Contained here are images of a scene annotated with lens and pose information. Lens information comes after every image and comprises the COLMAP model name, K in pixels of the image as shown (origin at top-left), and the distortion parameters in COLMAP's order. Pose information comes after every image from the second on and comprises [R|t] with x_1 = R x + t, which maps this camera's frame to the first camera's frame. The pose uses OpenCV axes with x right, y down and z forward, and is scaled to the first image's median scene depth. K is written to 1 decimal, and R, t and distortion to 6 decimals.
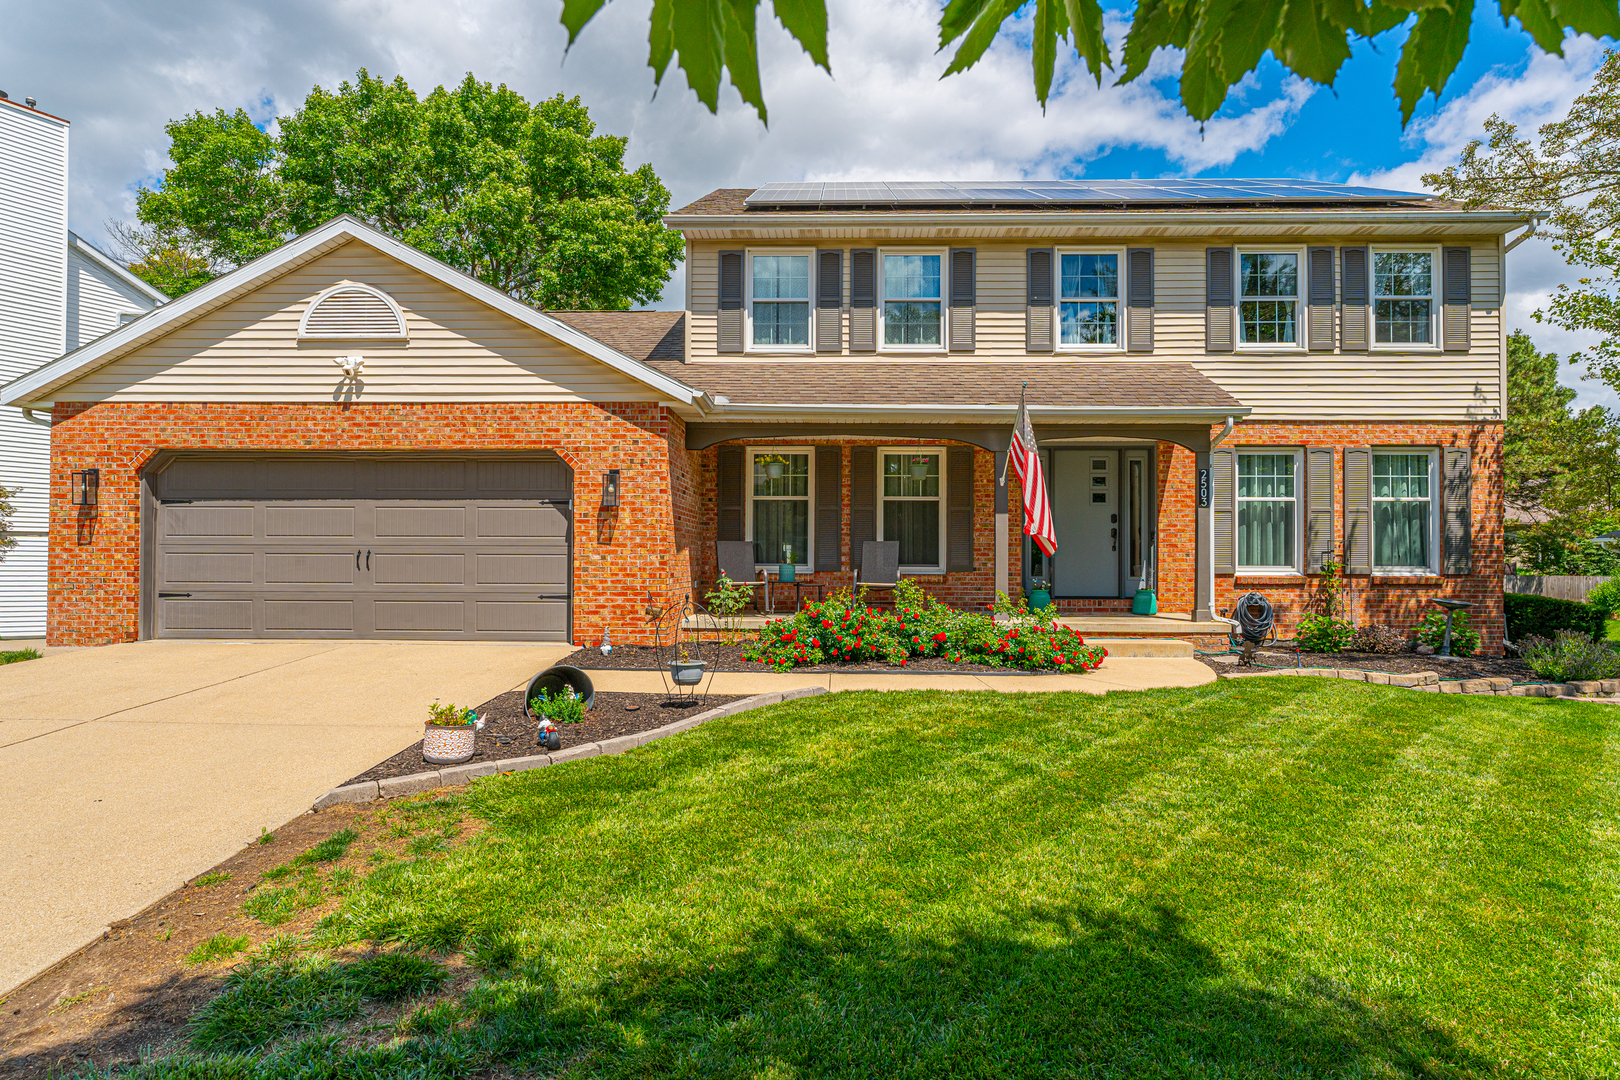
lens RADIAL K [[863.1, 0, 810.3], [0, 863.1, 550.0], [0, 0, 1]] dist [0.007087, 0.001349]
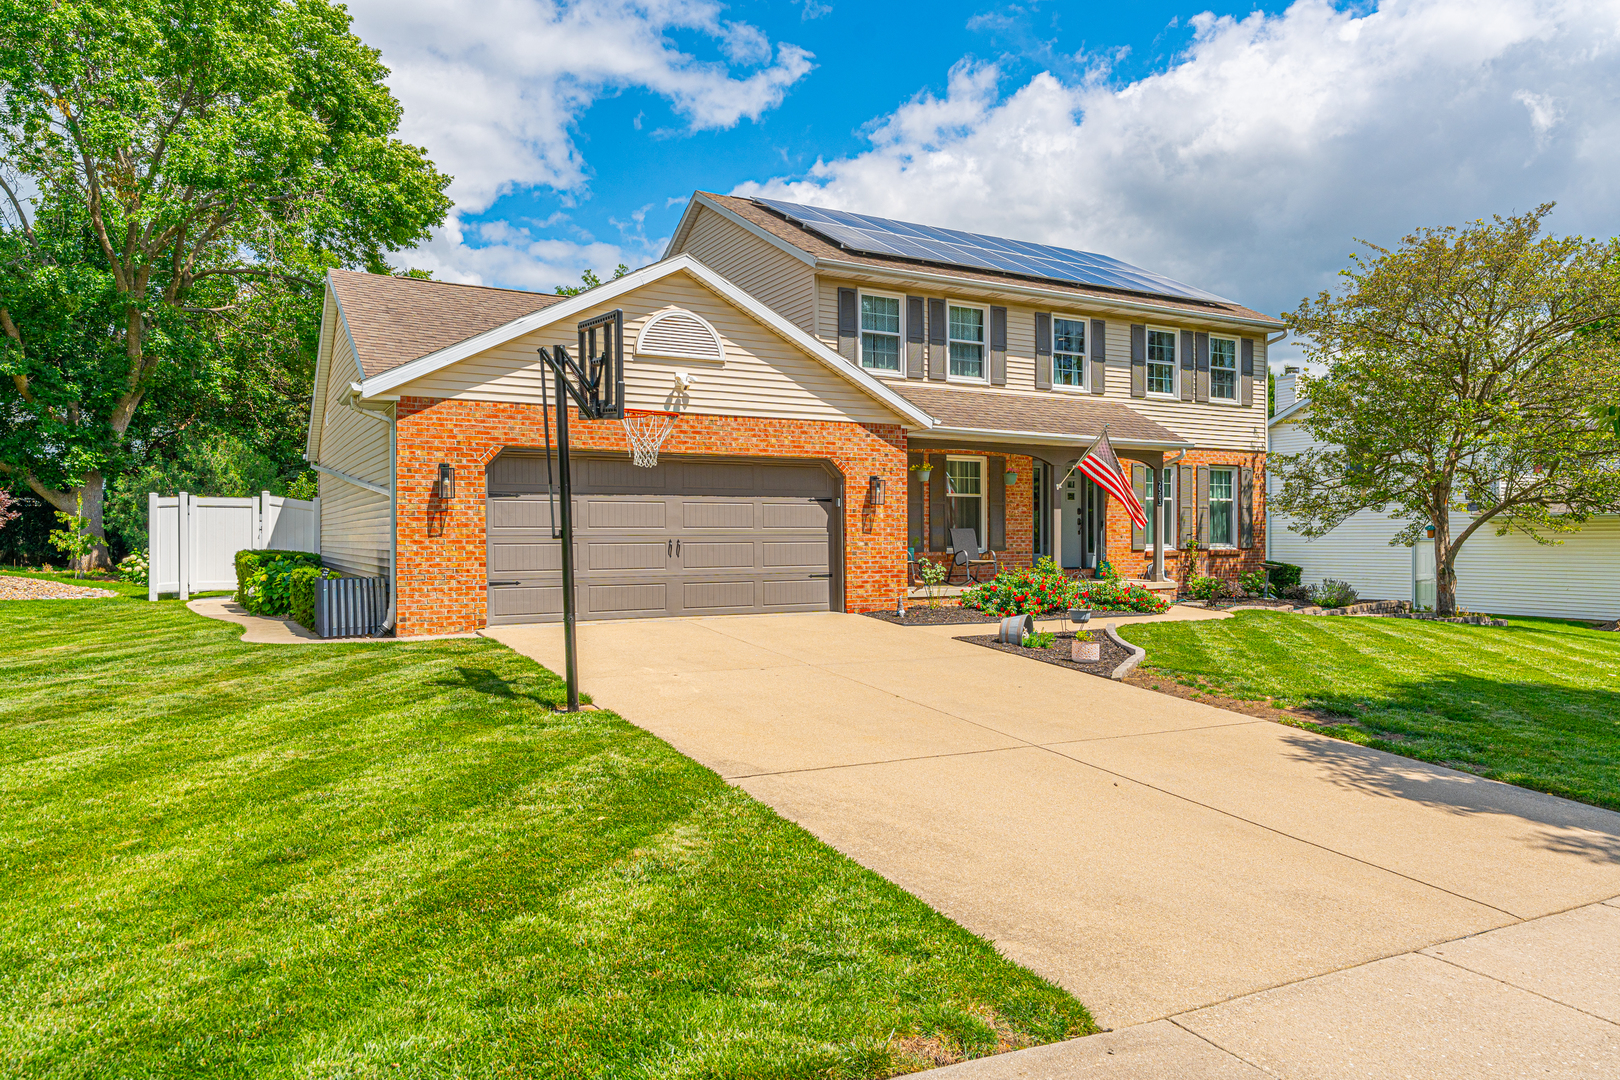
lens RADIAL K [[1032.0, 0, 810.9], [0, 1032.0, 546.5], [0, 0, 1]] dist [0.041295, -0.000266]
pose [[0.865764, -0.012448, 0.500297, -1.064692], [0.001150, 0.999737, 0.022886, -0.022255], [-0.500451, -0.019238, 0.865551, -0.289125]]
